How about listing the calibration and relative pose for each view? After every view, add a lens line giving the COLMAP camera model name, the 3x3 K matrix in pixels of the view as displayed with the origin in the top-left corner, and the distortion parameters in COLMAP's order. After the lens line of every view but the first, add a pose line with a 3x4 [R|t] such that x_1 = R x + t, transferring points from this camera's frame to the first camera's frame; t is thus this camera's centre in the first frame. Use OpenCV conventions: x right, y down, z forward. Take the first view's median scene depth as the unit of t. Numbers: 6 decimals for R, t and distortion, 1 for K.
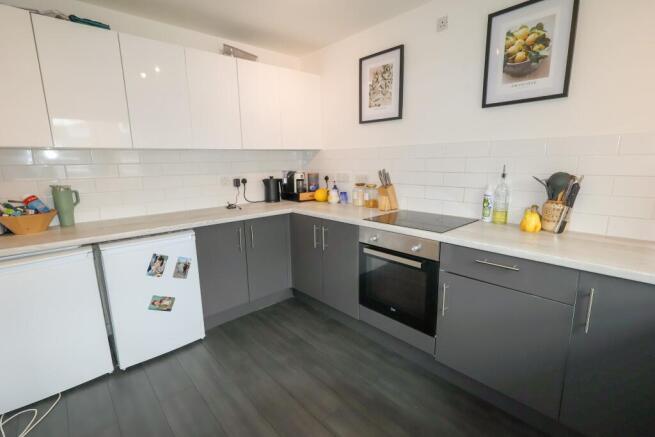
lens RADIAL K [[301.5, 0, 324.9], [0, 301.5, 219.1], [0, 0, 1]] dist [-0.004766, -0.000778]
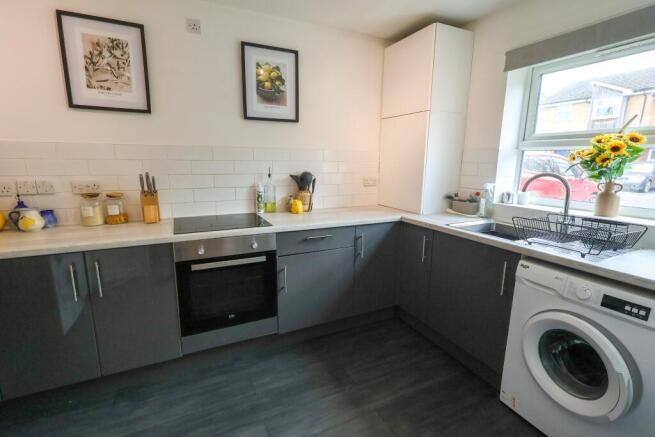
lens RADIAL K [[301.5, 0, 323.9], [0, 301.5, 217.3], [0, 0, 1]] dist [-0.004766, -0.000778]
pose [[0.276031, -0.164022, 0.947050, -0.533344], [0.167784, 0.978425, 0.120553, -0.075656], [-0.946391, 0.125623, 0.297595, 0.369514]]
